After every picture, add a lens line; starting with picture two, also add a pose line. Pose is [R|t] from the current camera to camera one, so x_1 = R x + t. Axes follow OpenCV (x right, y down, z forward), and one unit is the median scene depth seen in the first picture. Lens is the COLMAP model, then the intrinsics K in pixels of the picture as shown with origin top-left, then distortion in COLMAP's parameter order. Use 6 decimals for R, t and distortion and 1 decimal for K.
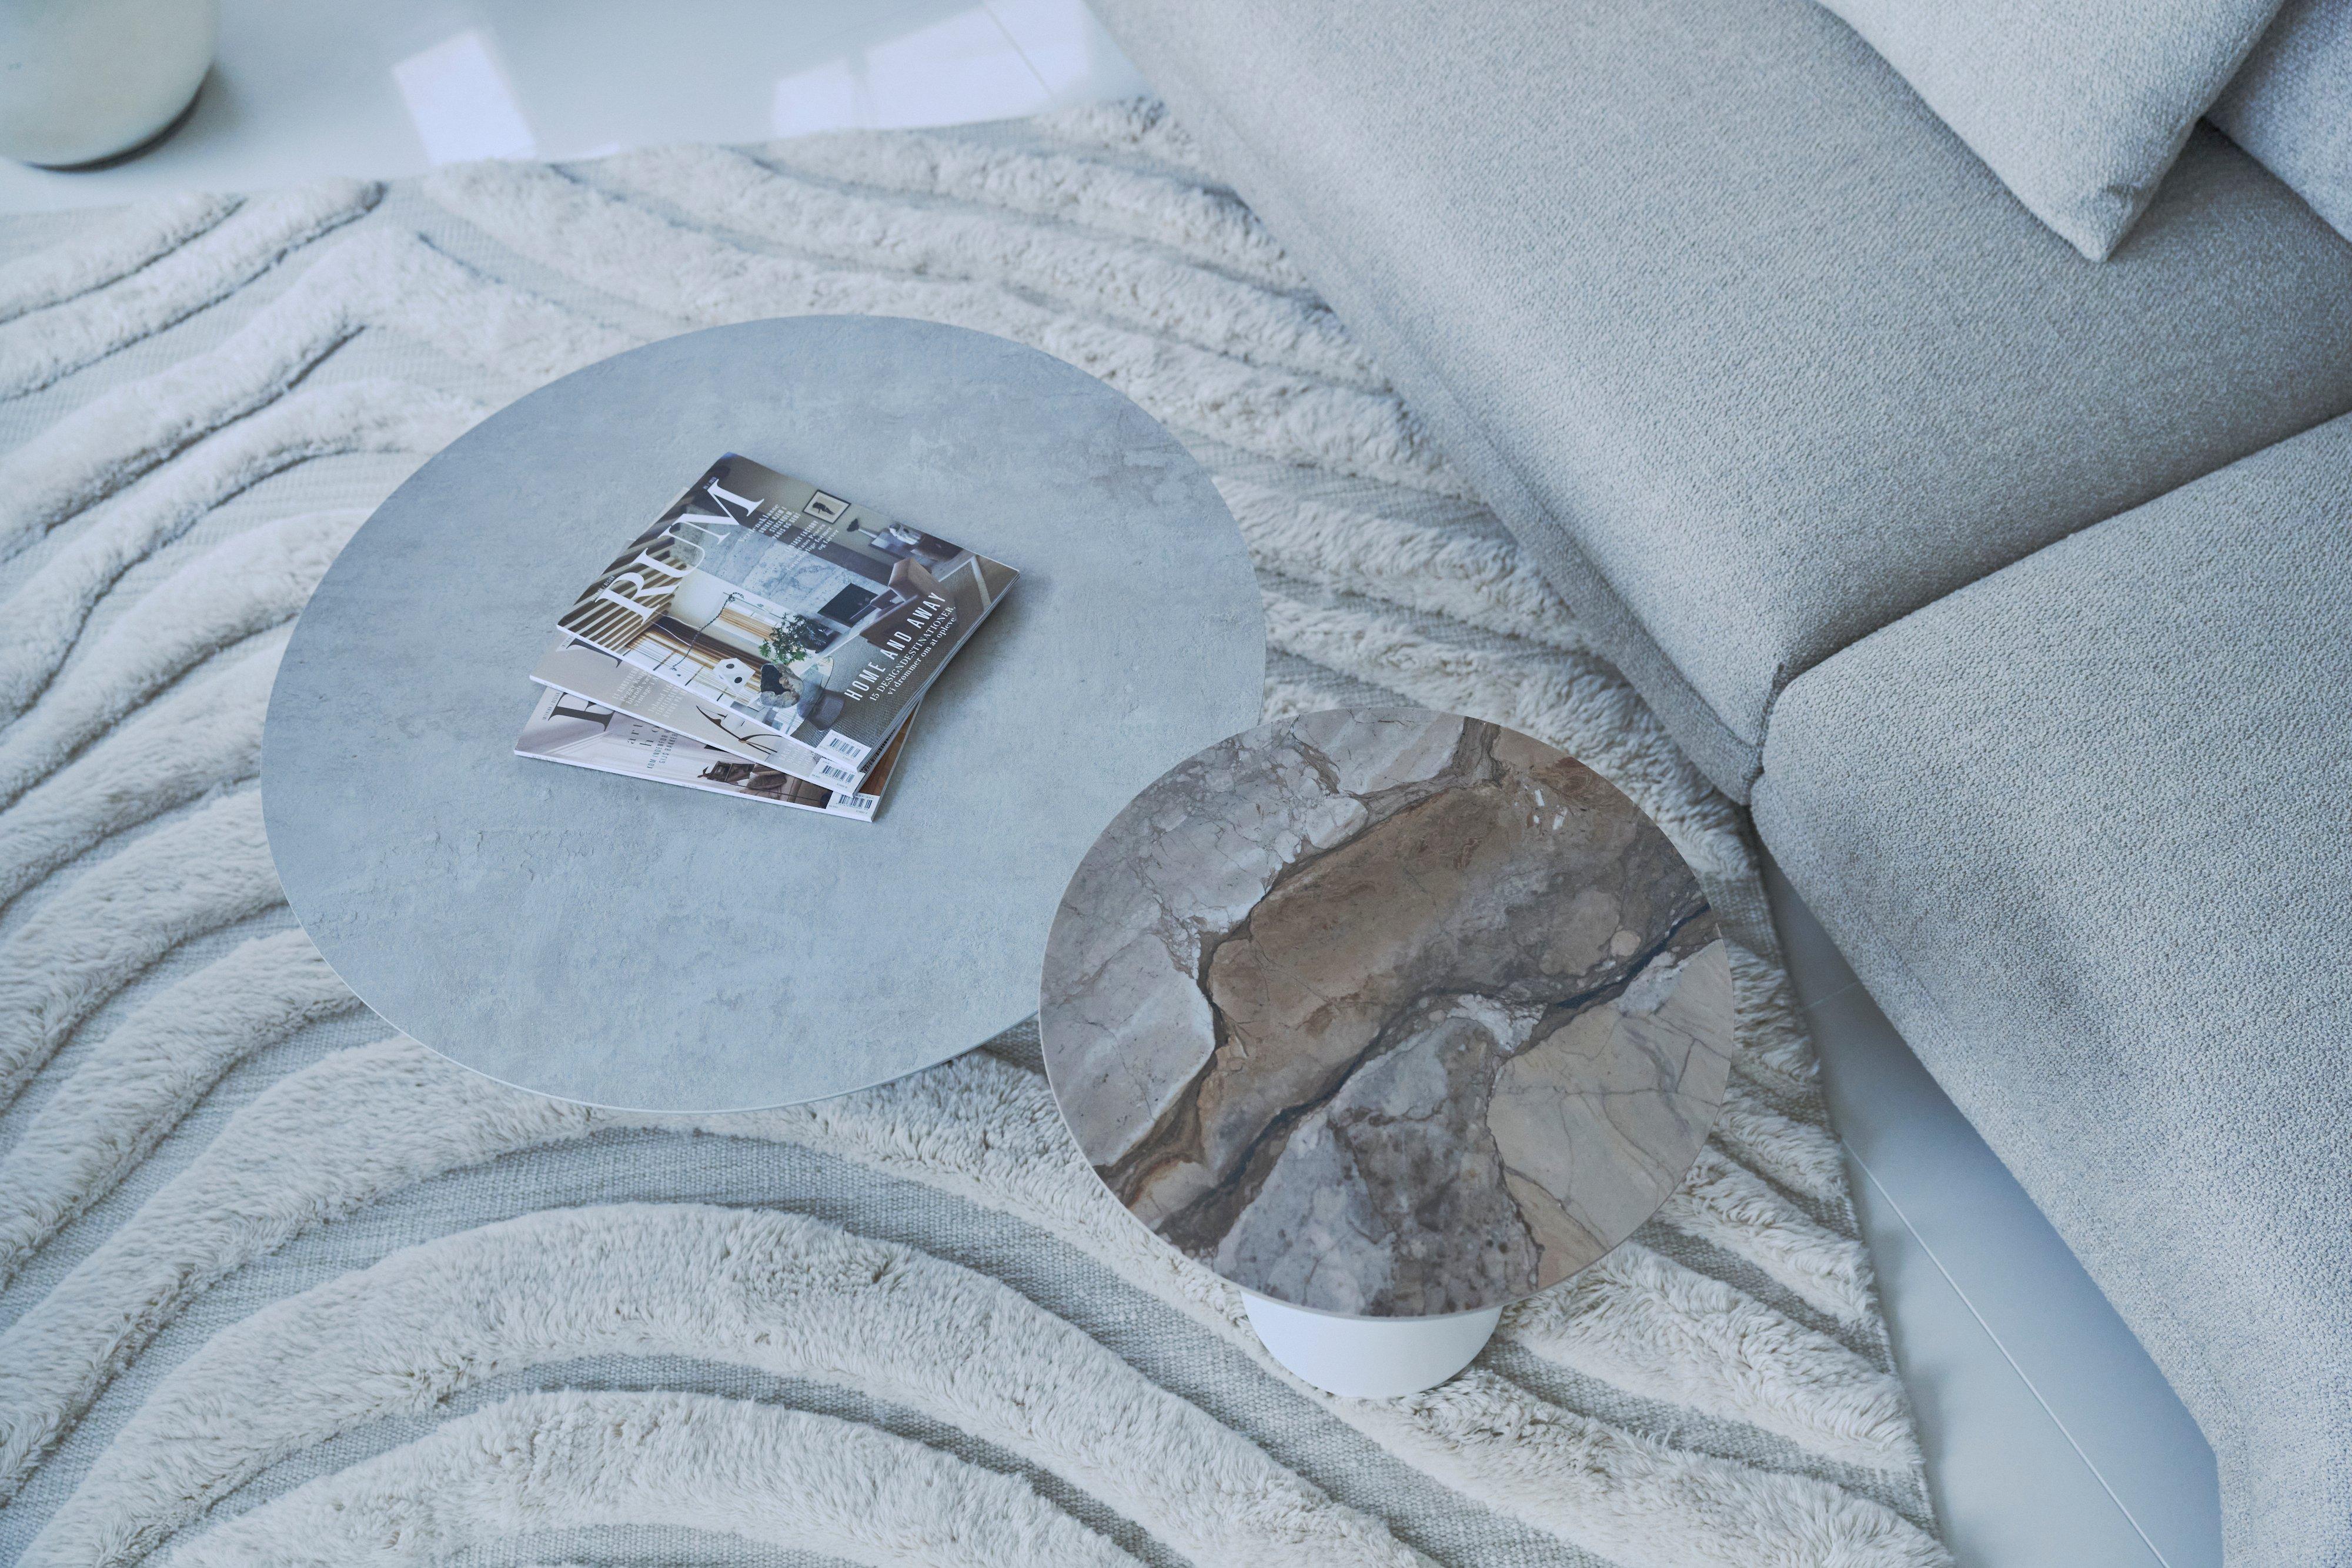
lens RADIAL K [[5624.3, 0, 1176.0], [0, 5624.3, 784.0], [0, 0, 1]] dist [-0.031366, 0.227509]
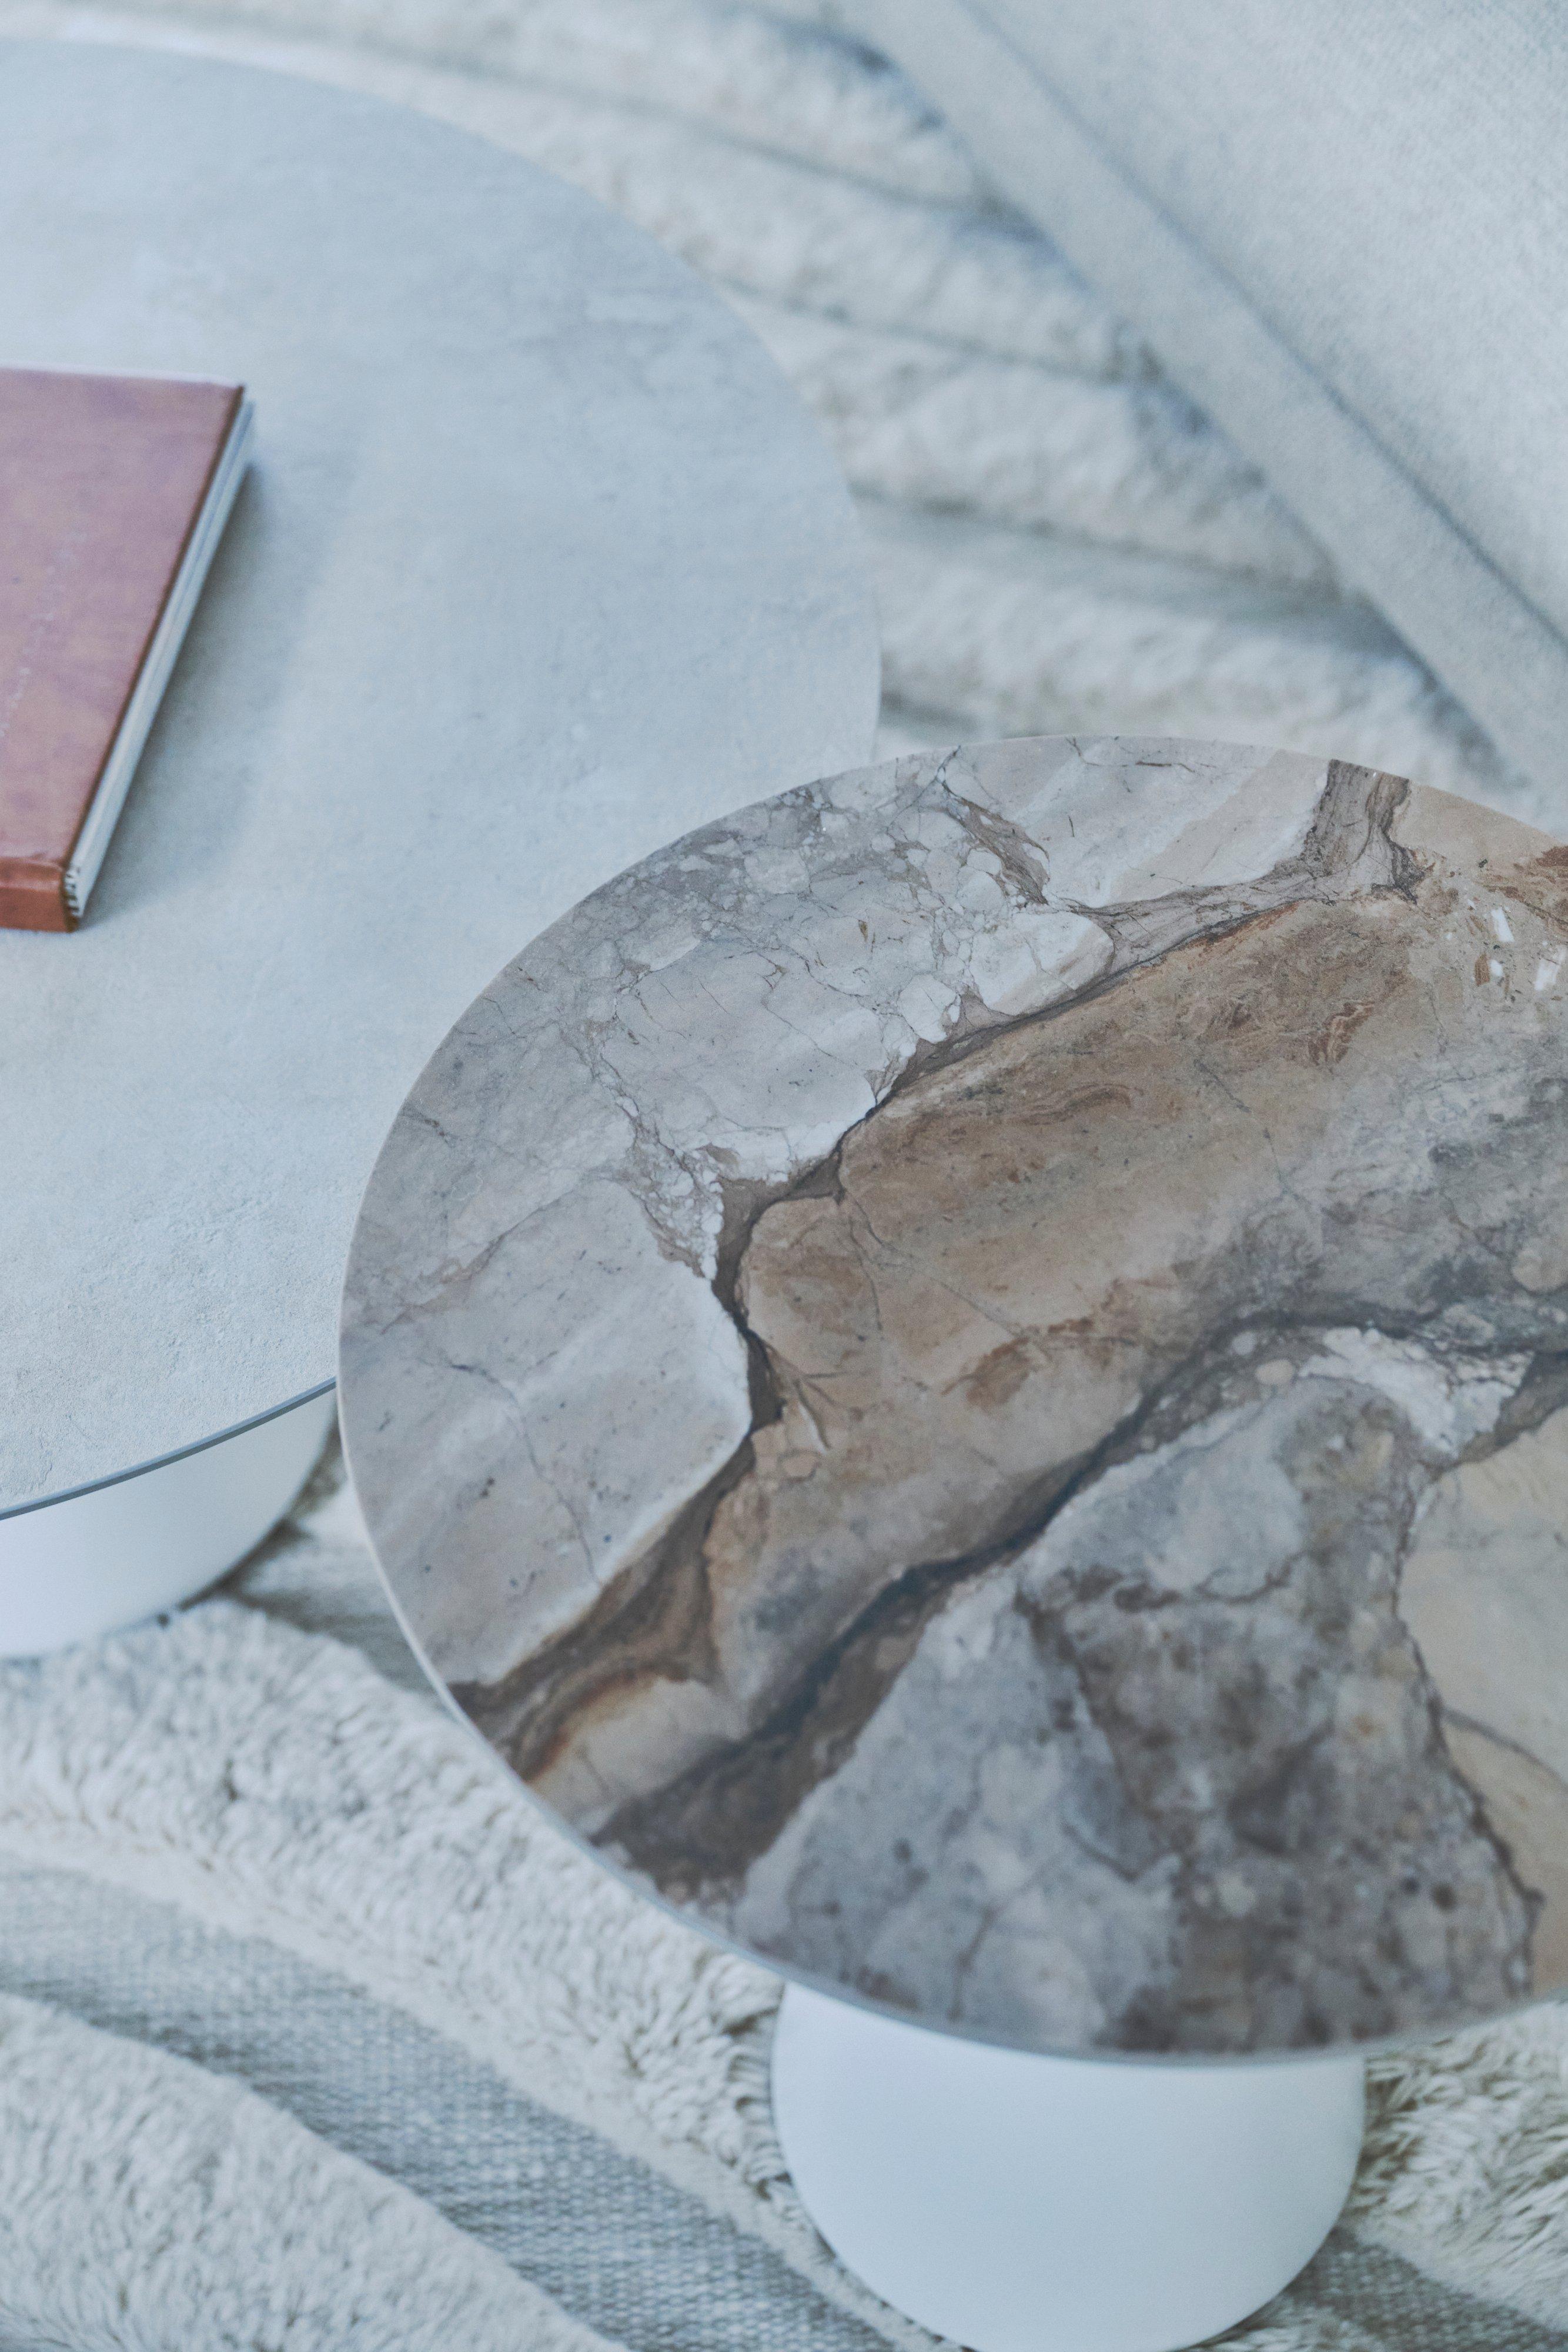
lens RADIAL K [[5624.3, 0, 908.3], [0, 5624.3, 1176.2], [0, 0, 1]] dist [-0.031366, 0.227509]
pose [[0.998465, 0.035099, 0.042847, 0.000031], [-0.026755, 0.982978, -0.181764, 0.103045], [-0.048498, 0.180339, 0.982408, 0.573332]]
